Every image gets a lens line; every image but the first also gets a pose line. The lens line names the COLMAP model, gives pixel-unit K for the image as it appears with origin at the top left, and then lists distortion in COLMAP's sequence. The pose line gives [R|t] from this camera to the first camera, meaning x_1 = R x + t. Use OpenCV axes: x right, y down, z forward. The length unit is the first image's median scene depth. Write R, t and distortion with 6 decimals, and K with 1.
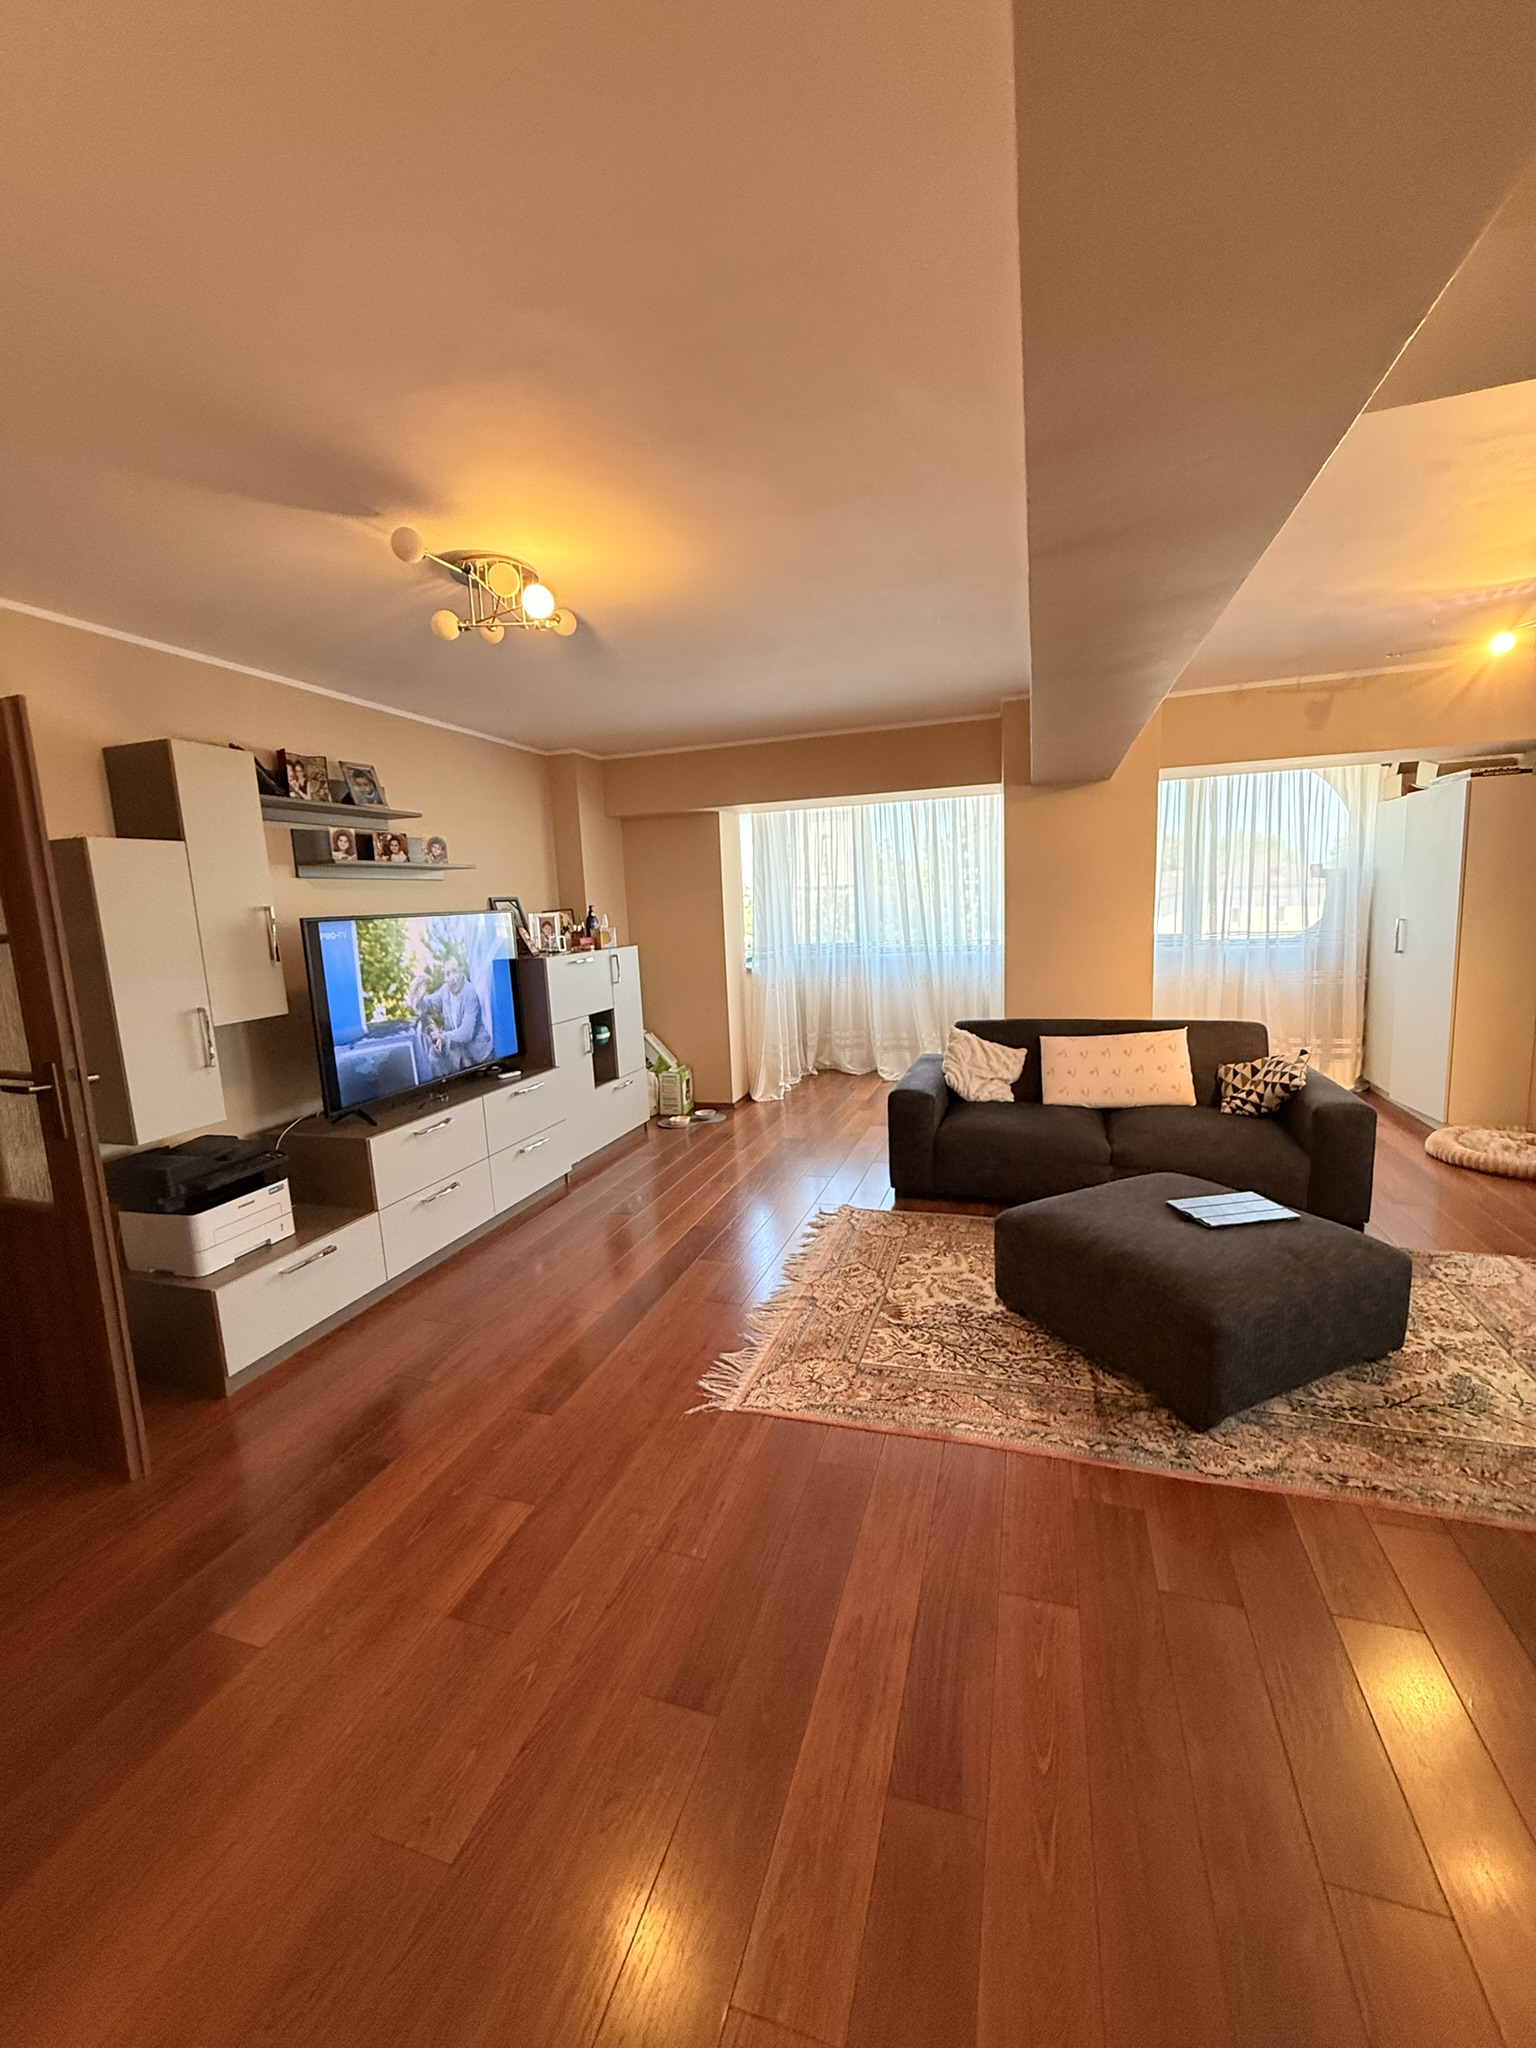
lens RADIAL K [[813.1, 0, 774.4], [0, 813.1, 1024.2], [0, 0, 1]] dist [-0.004170, 0.000548]
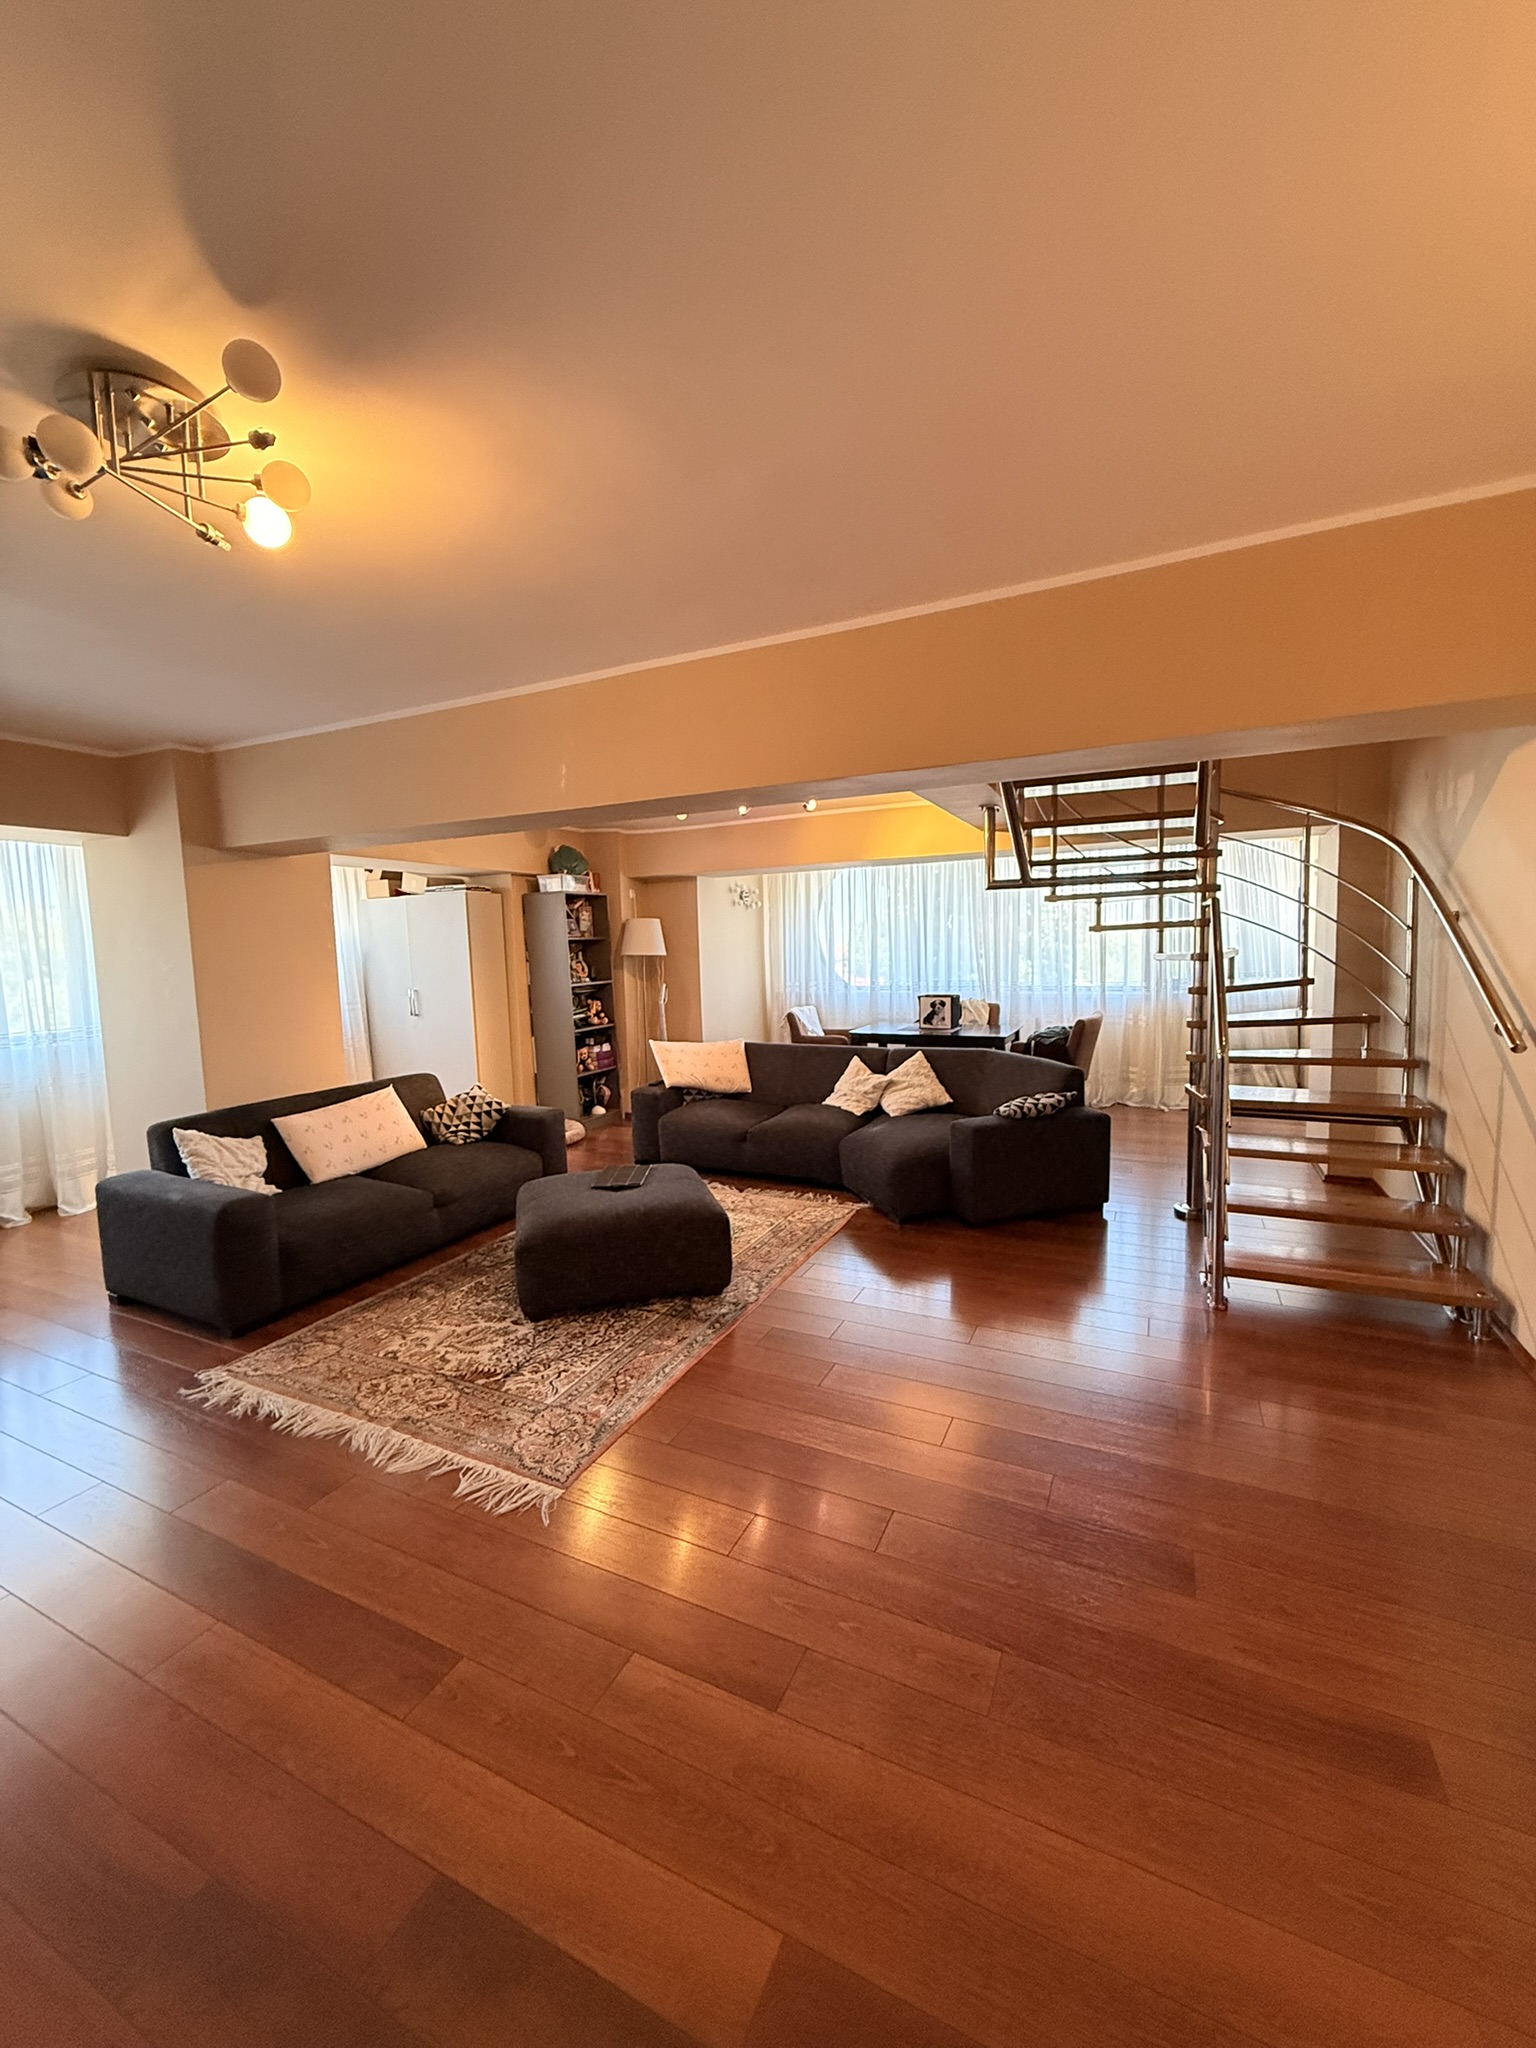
lens RADIAL K [[813.1, 0, 769.3], [0, 813.1, 1019.0], [0, 0, 1]] dist [-0.004170, 0.000548]
pose [[0.136382, -0.052319, 0.989274, -0.664682], [0.167701, 0.985411, 0.028996, -0.038384], [-0.976359, 0.161947, 0.143167, 0.389428]]
